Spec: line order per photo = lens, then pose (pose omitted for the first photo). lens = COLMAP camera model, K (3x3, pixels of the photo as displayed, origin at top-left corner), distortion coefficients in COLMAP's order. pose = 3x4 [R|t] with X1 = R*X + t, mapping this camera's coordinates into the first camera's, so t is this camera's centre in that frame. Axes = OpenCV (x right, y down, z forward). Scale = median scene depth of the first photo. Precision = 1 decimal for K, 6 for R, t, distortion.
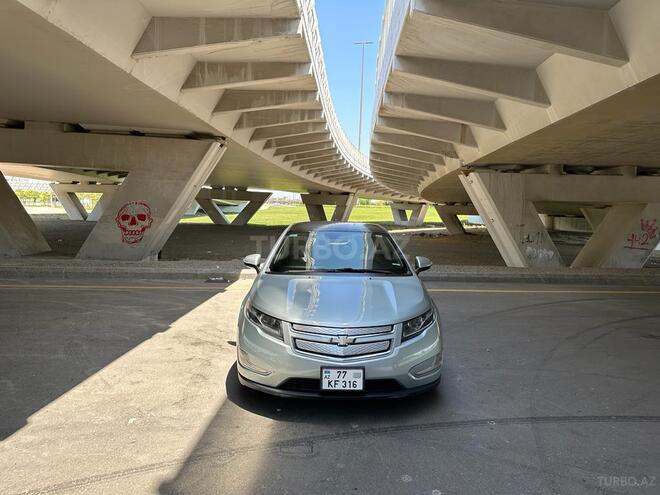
lens RADIAL K [[463.9, 0, 332.1], [0, 463.9, 247.2], [0, 0, 1]] dist [0.076668, -0.110926]
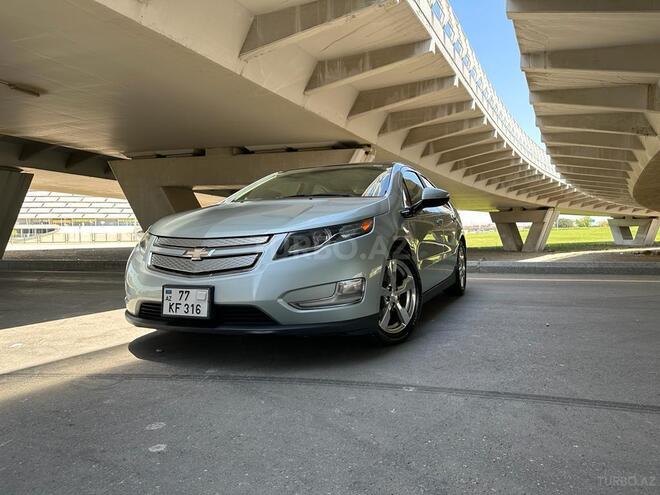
lens RADIAL K [[465.6, 0, 330.0], [0, 465.6, 247.5], [0, 0, 1]] dist [0.073093, -0.107092]
pose [[0.907614, -0.025602, -0.419024, 0.105678], [-0.001137, 0.997985, -0.063439, 0.048022], [0.419804, 0.058054, 0.905756, 0.083776]]
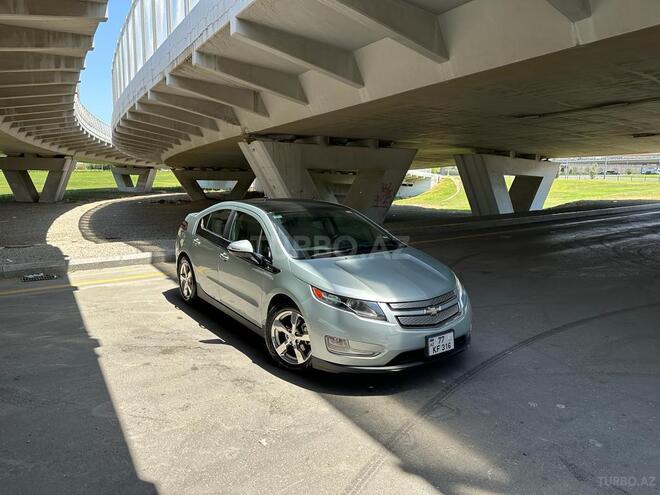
lens RADIAL K [[461.6, 0, 336.6], [0, 461.6, 248.8], [0, 0, 1]] dist [0.071096, -0.092757]
pose [[0.822293, -0.103120, 0.559643, -0.155446], [0.057412, 0.993460, 0.098699, -0.013712], [-0.566161, -0.049029, 0.822835, 0.045535]]
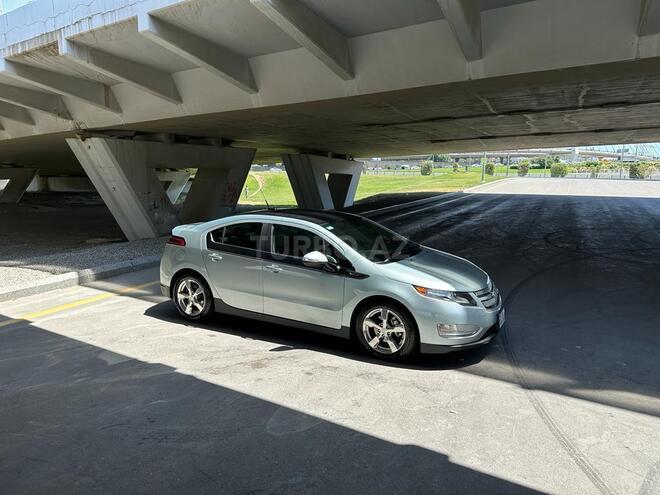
lens RADIAL K [[460.6, 0, 333.4], [0, 460.6, 247.7], [0, 0, 1]] dist [0.078279, -0.105777]
pose [[0.494237, -0.162425, 0.854018, -0.291502], [0.082518, 0.986720, 0.139909, -0.037438], [-0.865402, 0.001323, 0.501077, 0.142143]]
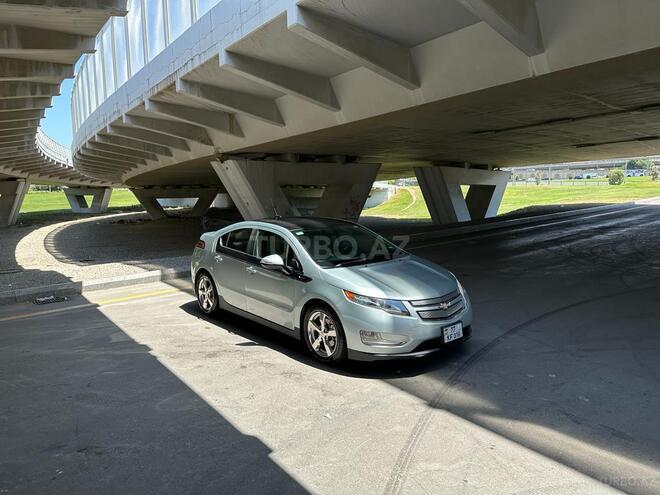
lens RADIAL K [[460.6, 0, 333.4], [0, 460.6, 247.7], [0, 0, 1]] dist [0.078279, -0.105777]
pose [[0.767676, -0.120604, 0.629388, -0.213005], [0.093134, 0.992701, 0.076625, -0.020090], [-0.634035, -0.000206, 0.773304, 0.032841]]
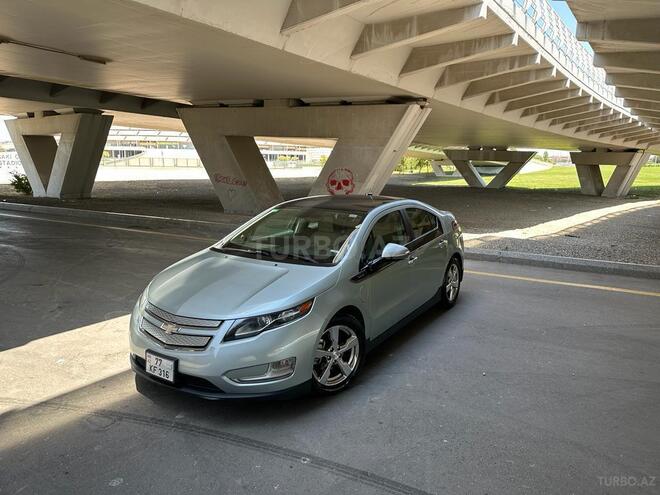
lens RADIAL K [[463.9, 0, 332.1], [0, 463.9, 247.2], [0, 0, 1]] dist [0.076668, -0.110926]
pose [[0.834891, 0.083985, -0.543971, 0.164016], [-0.039031, 0.994836, 0.093690, -0.013907], [0.549030, -0.056989, 0.833857, 0.077876]]
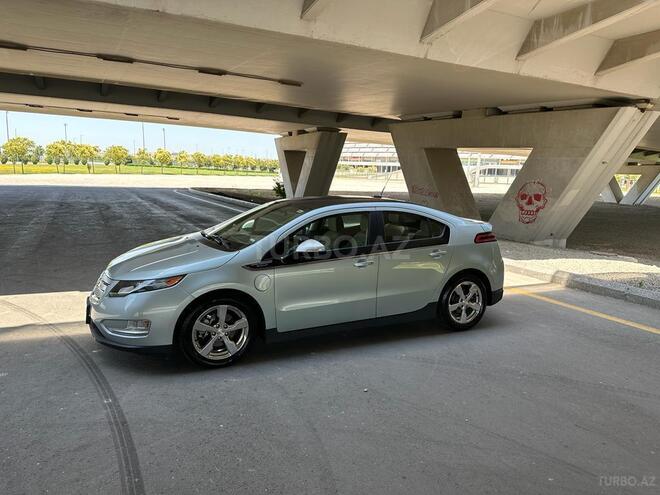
lens RADIAL K [[460.6, 0, 333.4], [0, 460.6, 247.7], [0, 0, 1]] dist [0.078279, -0.105777]
pose [[0.435536, 0.136373, -0.889781, 0.278310], [-0.102109, 0.989562, 0.101686, -0.015441], [0.894361, 0.046567, 0.444915, 0.202343]]
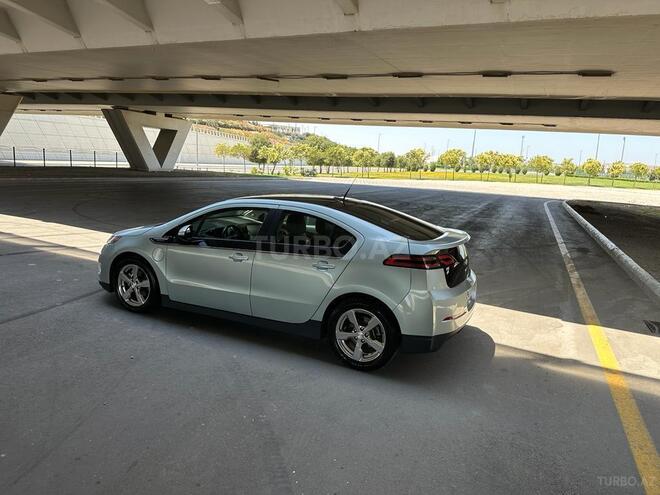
lens RADIAL K [[460.6, 0, 333.4], [0, 460.6, 247.7], [0, 0, 1]] dist [0.078279, -0.105777]
pose [[-0.421211, 0.118561, -0.899180, 0.268831], [-0.148531, 0.969017, 0.197346, -0.047768], [0.894718, 0.216680, -0.390551, 0.487765]]
